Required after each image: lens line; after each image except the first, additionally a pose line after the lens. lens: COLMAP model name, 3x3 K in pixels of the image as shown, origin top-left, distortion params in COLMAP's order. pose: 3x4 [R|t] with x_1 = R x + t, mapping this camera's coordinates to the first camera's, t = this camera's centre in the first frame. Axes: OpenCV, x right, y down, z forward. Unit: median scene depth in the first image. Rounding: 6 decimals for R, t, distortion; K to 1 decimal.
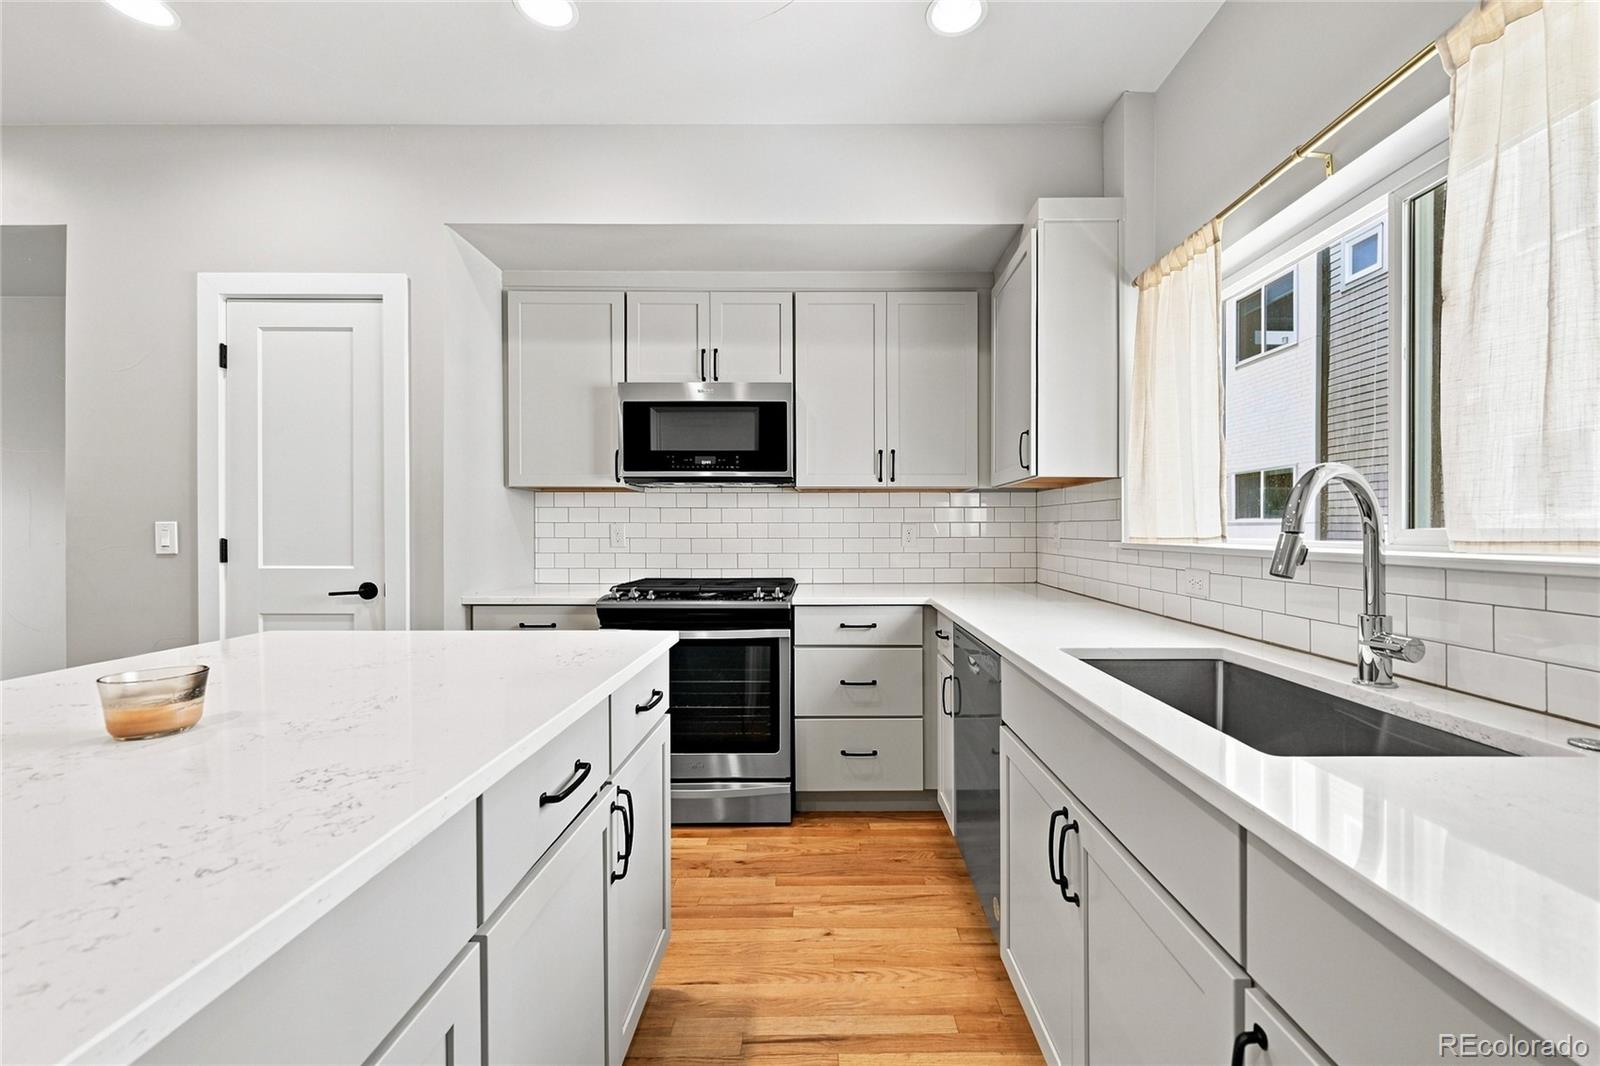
lens RADIAL K [[637.4, 0, 820.7], [0, 637.4, 534.3], [0, 0, 1]] dist [-0.000215, 0.000021]
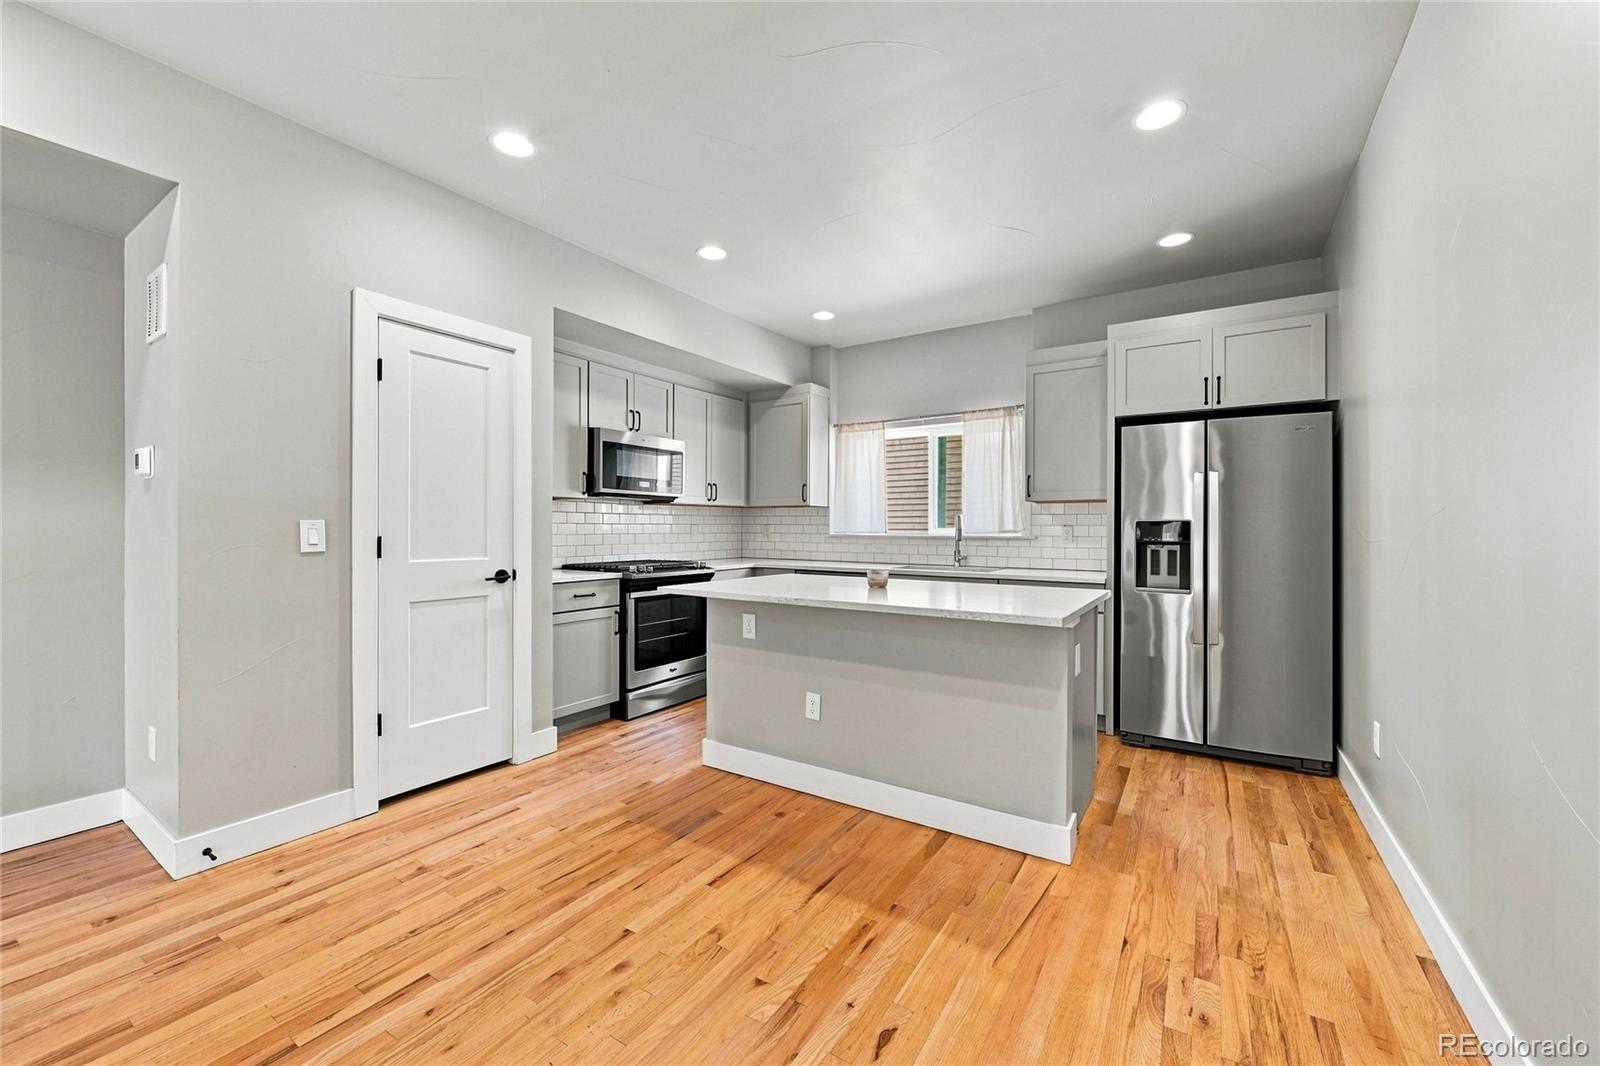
lens RADIAL K [[627.2, 0, 792.6], [0, 627.2, 528.3], [0, 0, 1]] dist [0.001125, 0.000358]
pose [[0.564800, 0.001339, 0.825227, -1.422720], [0.002641, 0.999991, -0.003430, -0.001830], [-0.825224, 0.004116, 0.564791, -0.192885]]
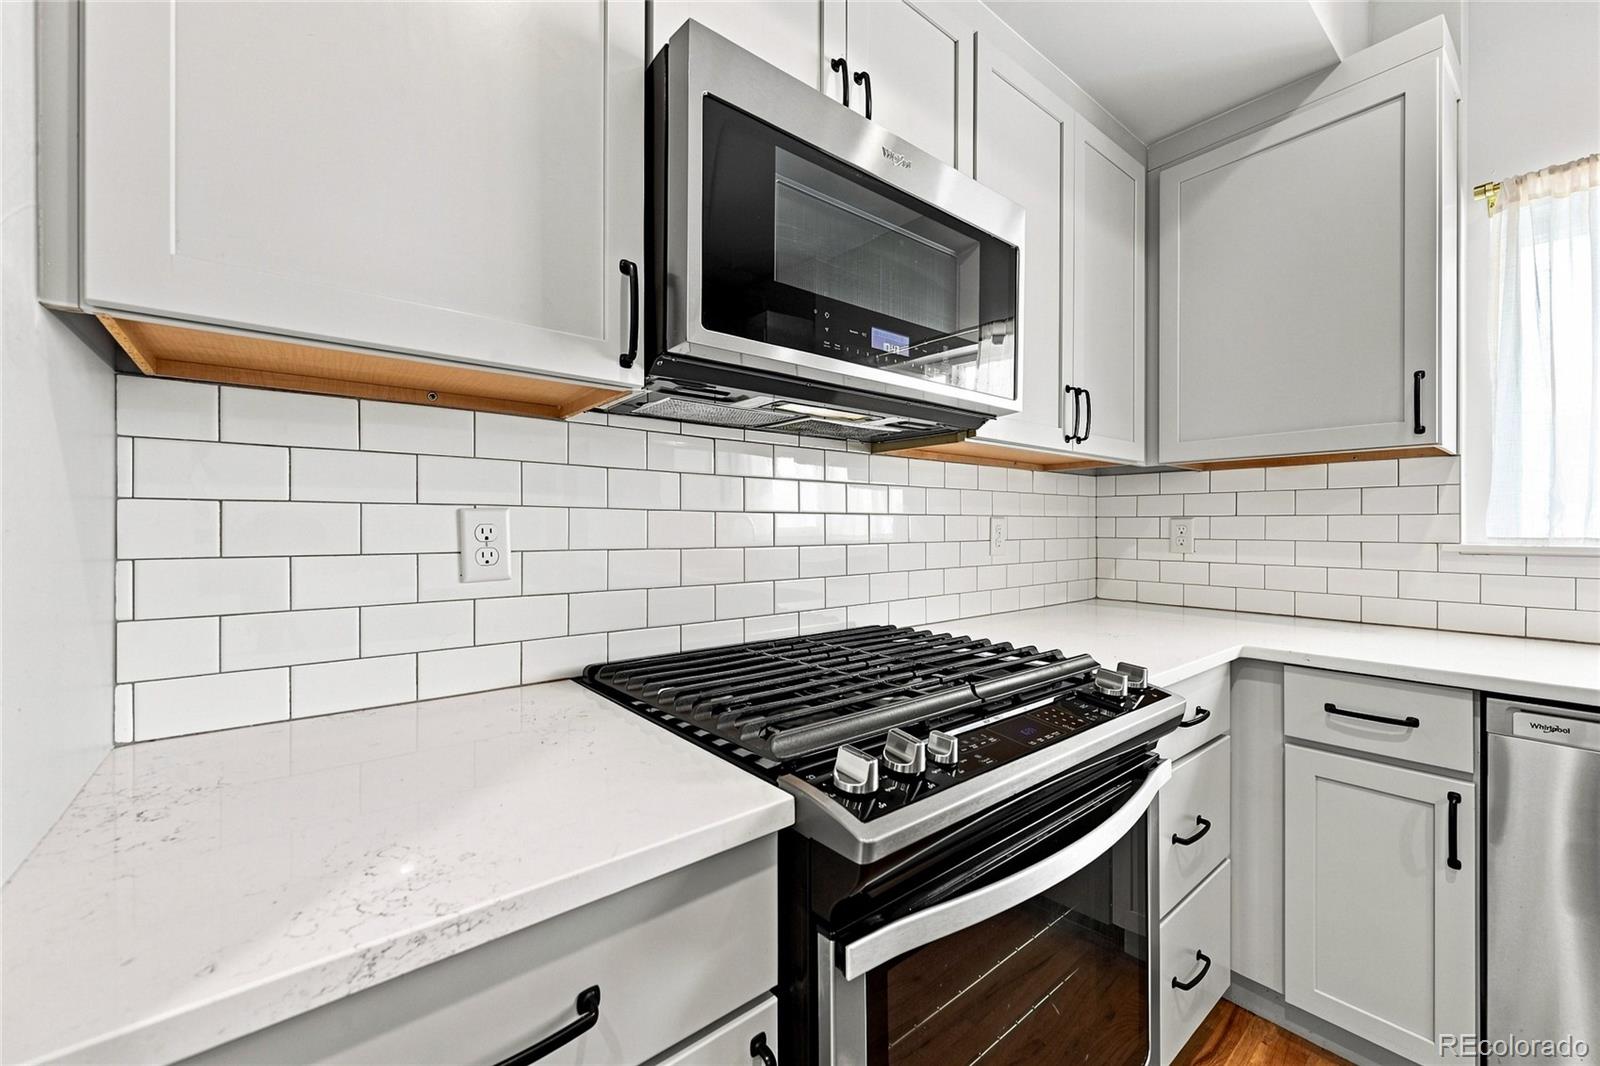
lens RADIAL K [[636.2, 0, 806.0], [0, 636.2, 528.5], [0, 0, 1]] dist [0.000211, 0.000108]
pose [[0.772260, -0.000407, 0.635306, -0.523125], [0.003838, 0.999985, -0.004025, -0.005581], [-0.635295, 0.005547, 0.772250, 0.847573]]
